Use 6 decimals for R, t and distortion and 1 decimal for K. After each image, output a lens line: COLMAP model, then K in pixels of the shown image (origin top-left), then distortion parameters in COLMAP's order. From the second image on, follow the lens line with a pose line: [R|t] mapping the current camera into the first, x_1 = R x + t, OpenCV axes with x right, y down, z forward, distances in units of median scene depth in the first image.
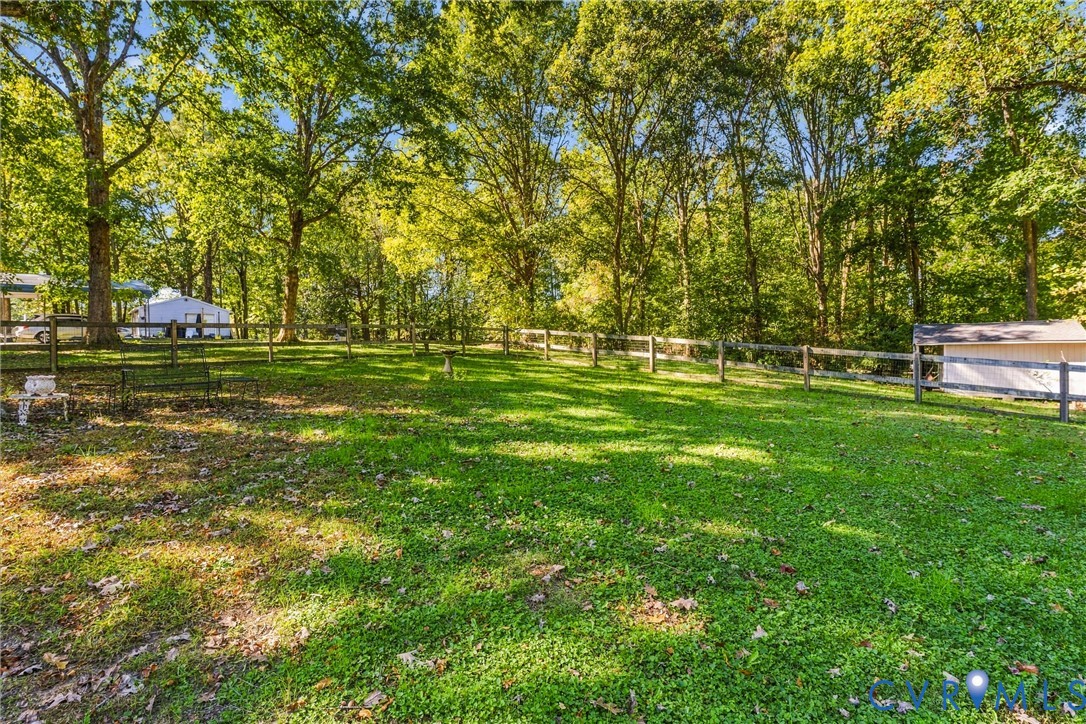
lens RADIAL K [[544.8, 0, 534.6], [0, 544.8, 360.1], [0, 0, 1]] dist [-0.004048, 0.002966]
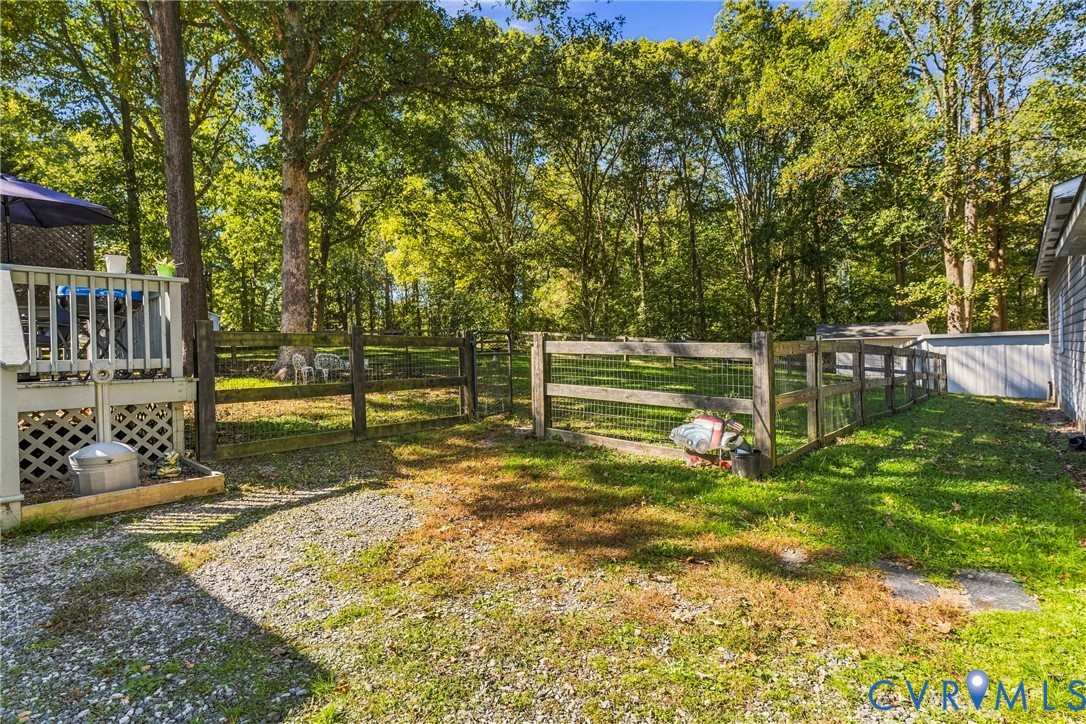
lens RADIAL K [[544.8, 0, 543.7], [0, 544.8, 361.4], [0, 0, 1]] dist [-0.004048, 0.002966]
pose [[0.995448, -0.014654, 0.094175, -0.047813], [0.014292, 0.999888, 0.004518, 0.004071], [-0.094231, -0.003151, 0.995545, -0.145501]]
